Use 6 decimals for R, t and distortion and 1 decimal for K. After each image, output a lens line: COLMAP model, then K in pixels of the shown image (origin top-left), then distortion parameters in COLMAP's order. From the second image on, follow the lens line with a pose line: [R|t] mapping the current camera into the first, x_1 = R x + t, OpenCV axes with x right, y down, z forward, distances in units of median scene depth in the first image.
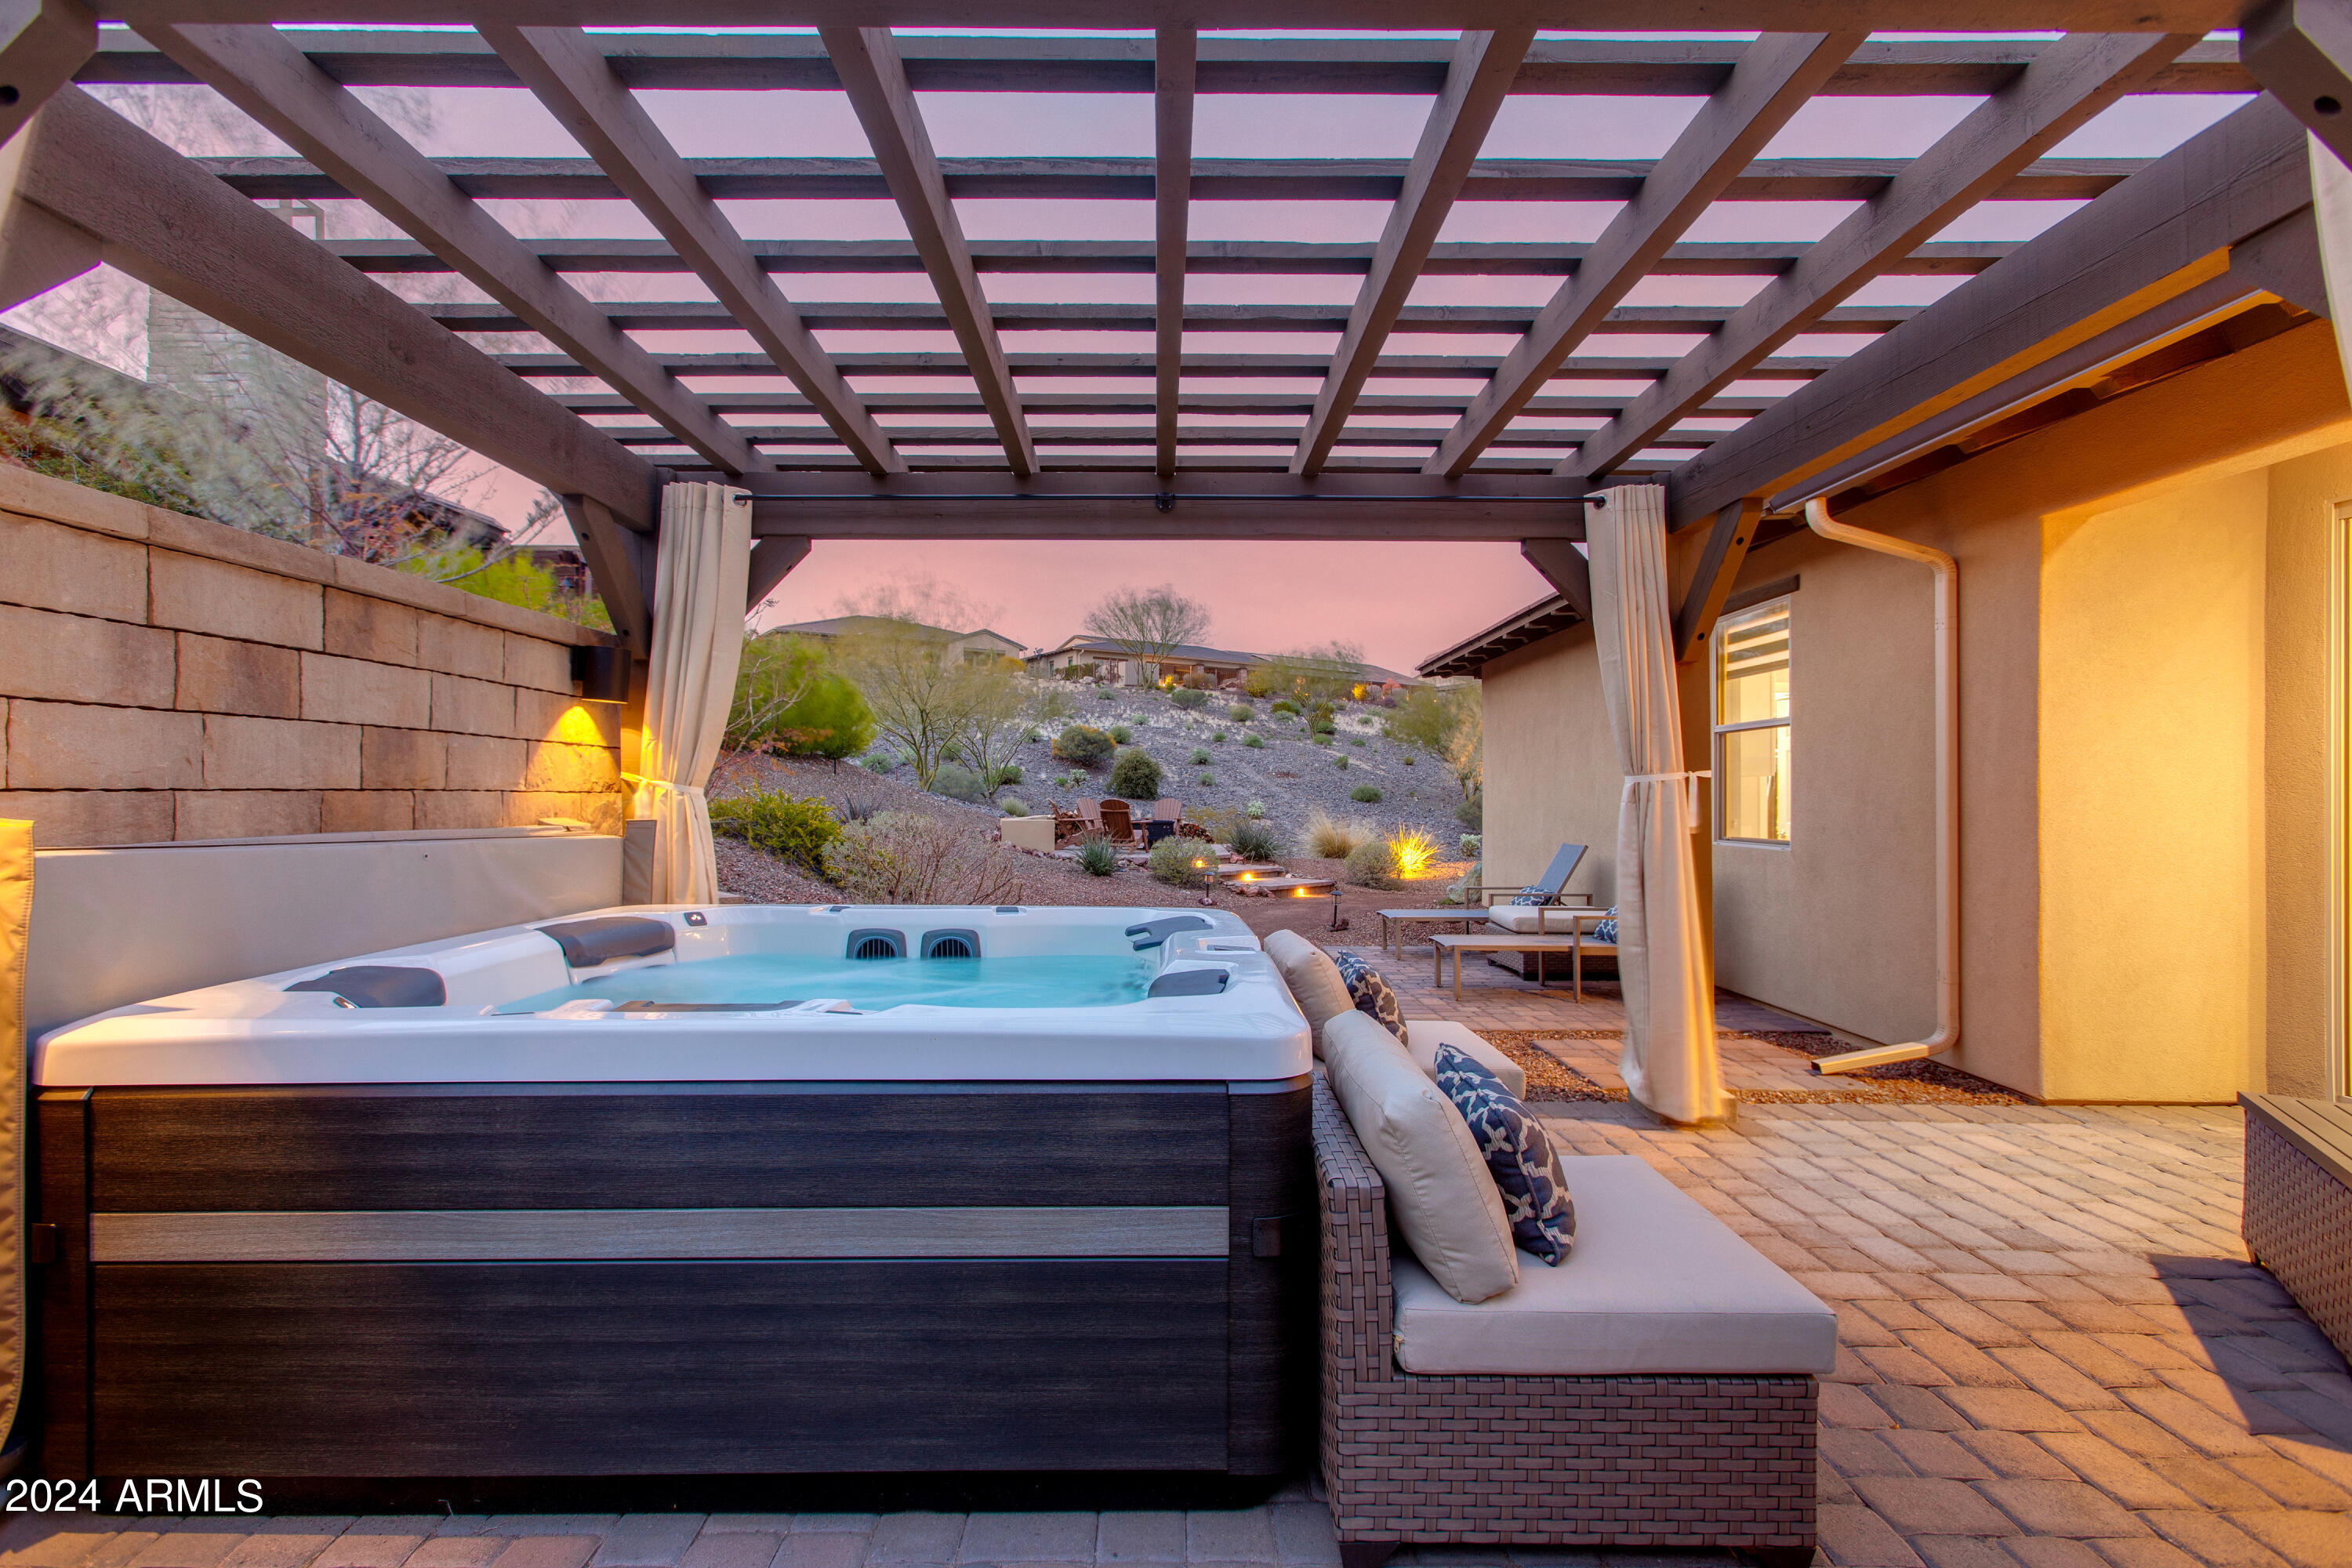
lens RADIAL K [[1044.8, 0, 1176.0], [0, 1044.8, 784.0], [0, 0, 1]] dist [-0.017959, 0.017056]
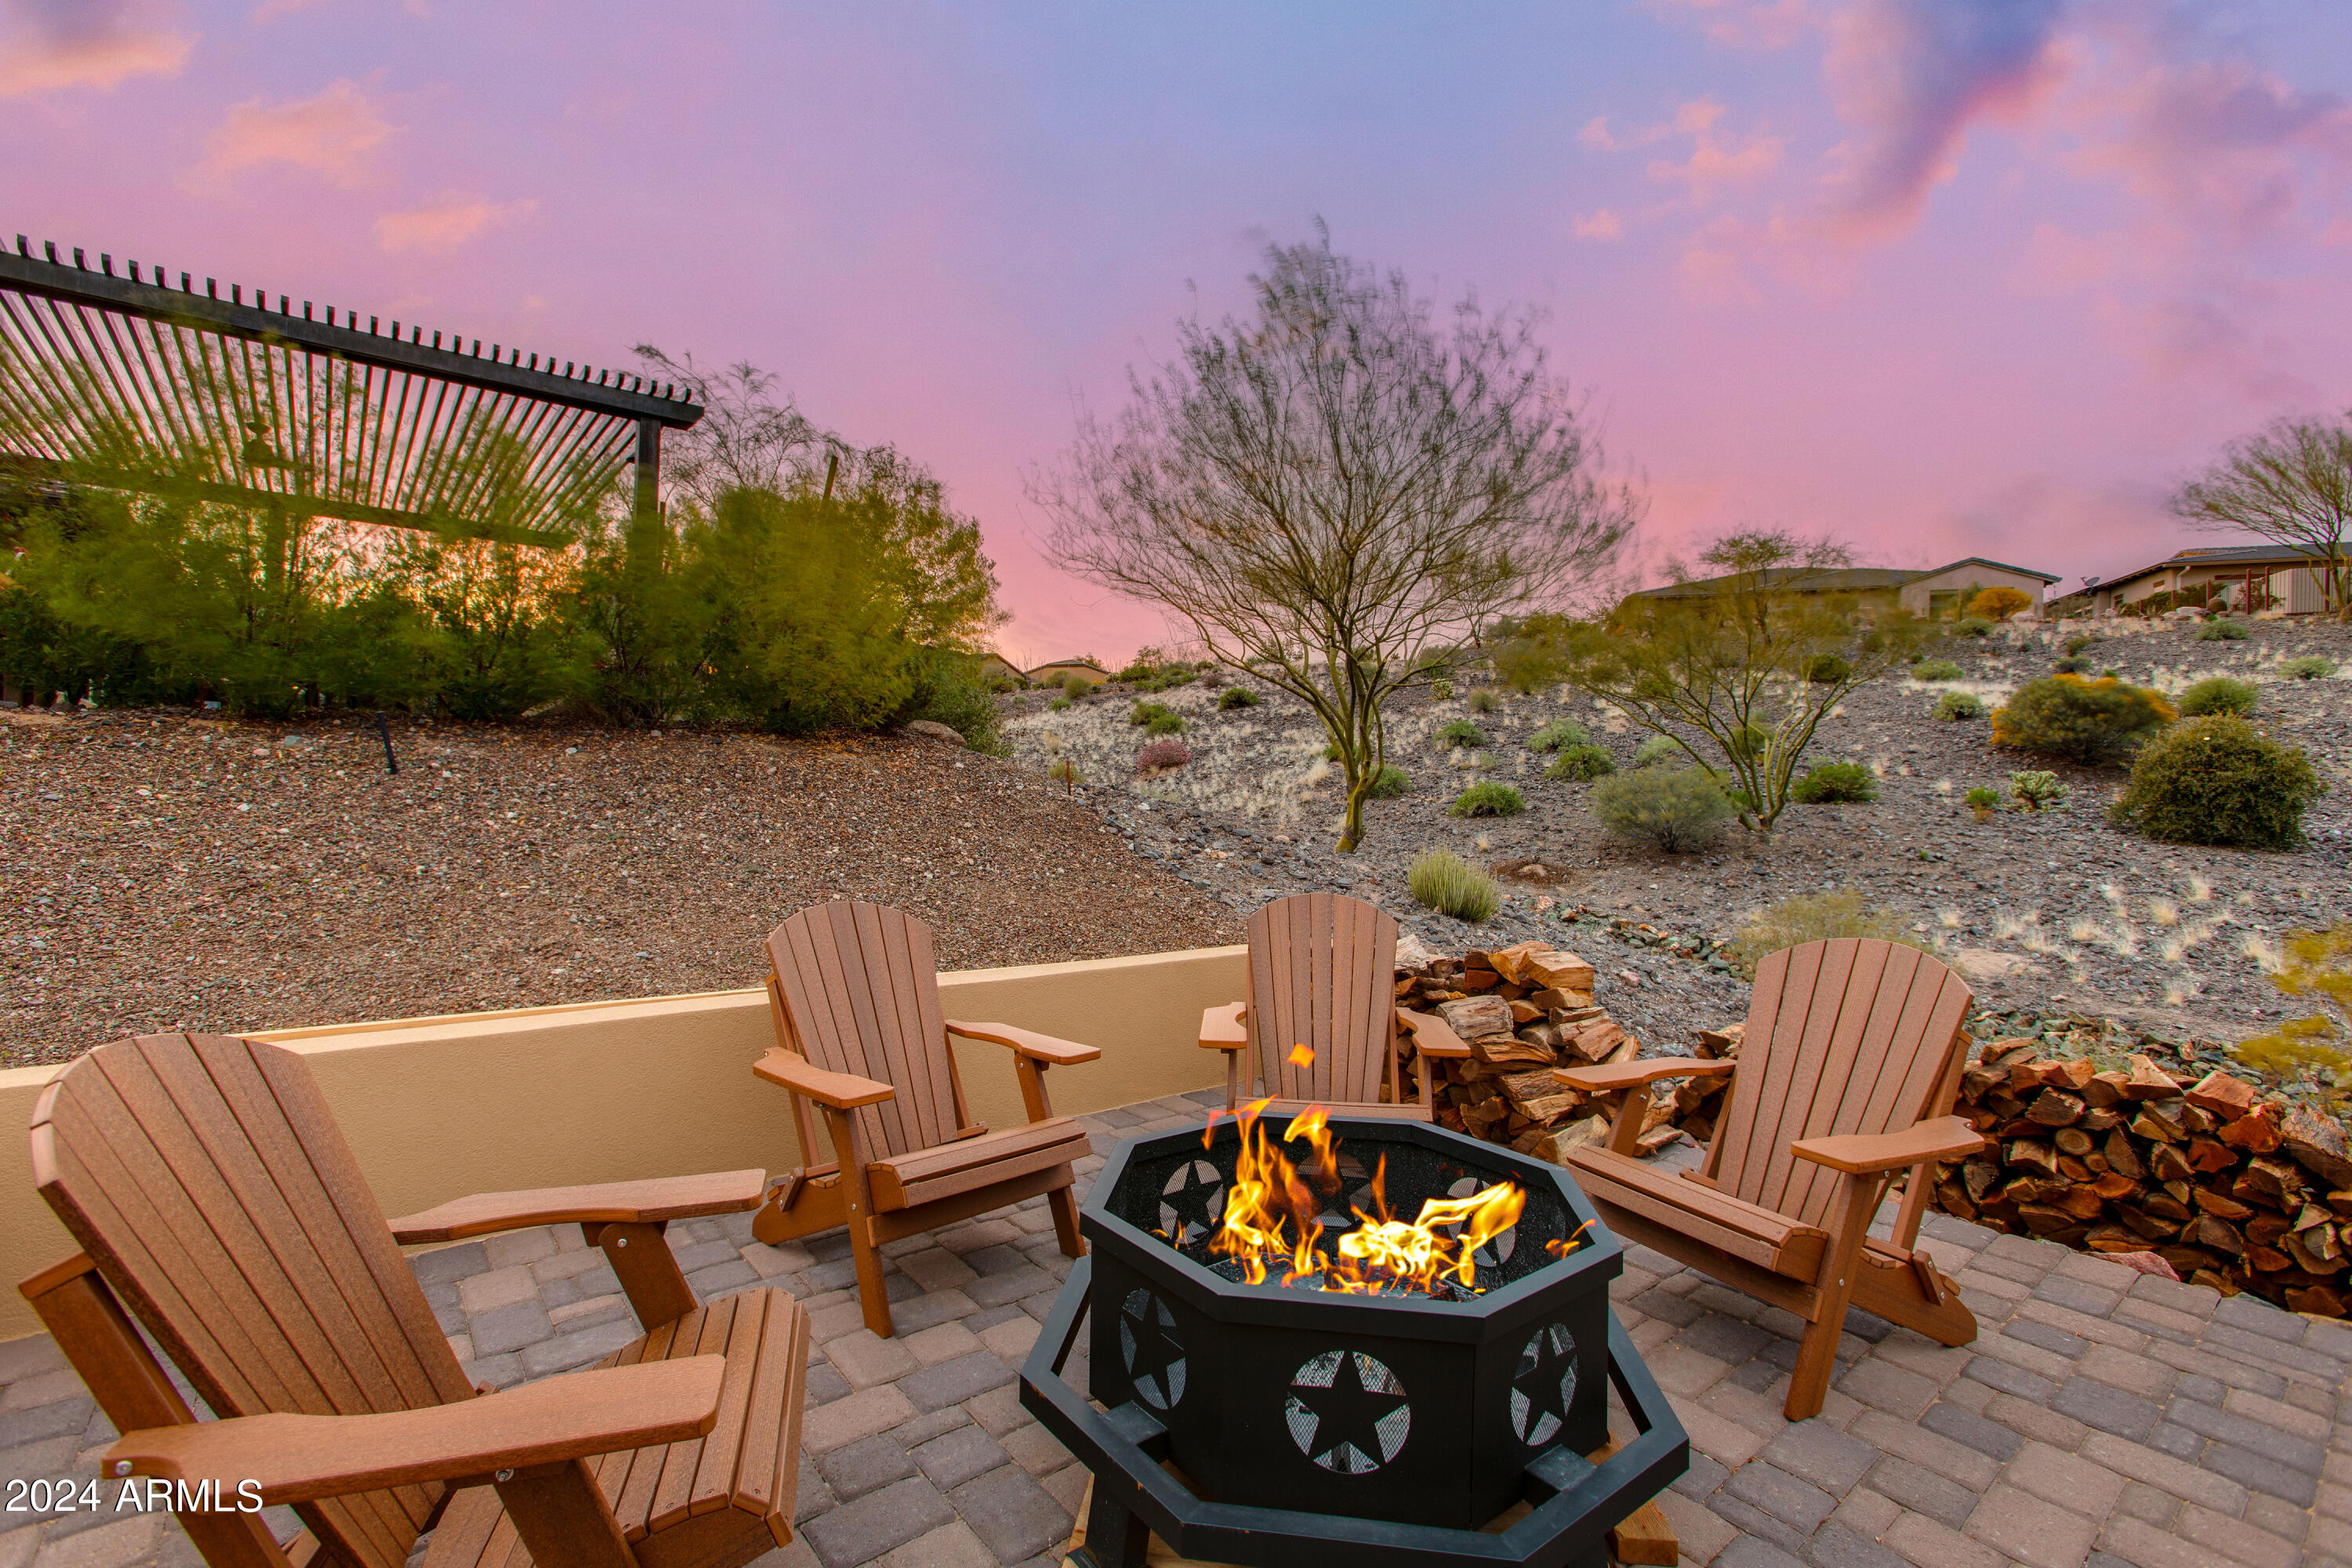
lens RADIAL K [[1044.8, 0, 1176.0], [0, 1044.8, 784.0], [0, 0, 1]] dist [-0.017959, 0.017056]
pose [[0.626212, -0.000696, -0.779653, 0.012222], [-0.005907, 0.999967, -0.005637, -0.002286], [0.779630, 0.008135, 0.626187, 0.250212]]
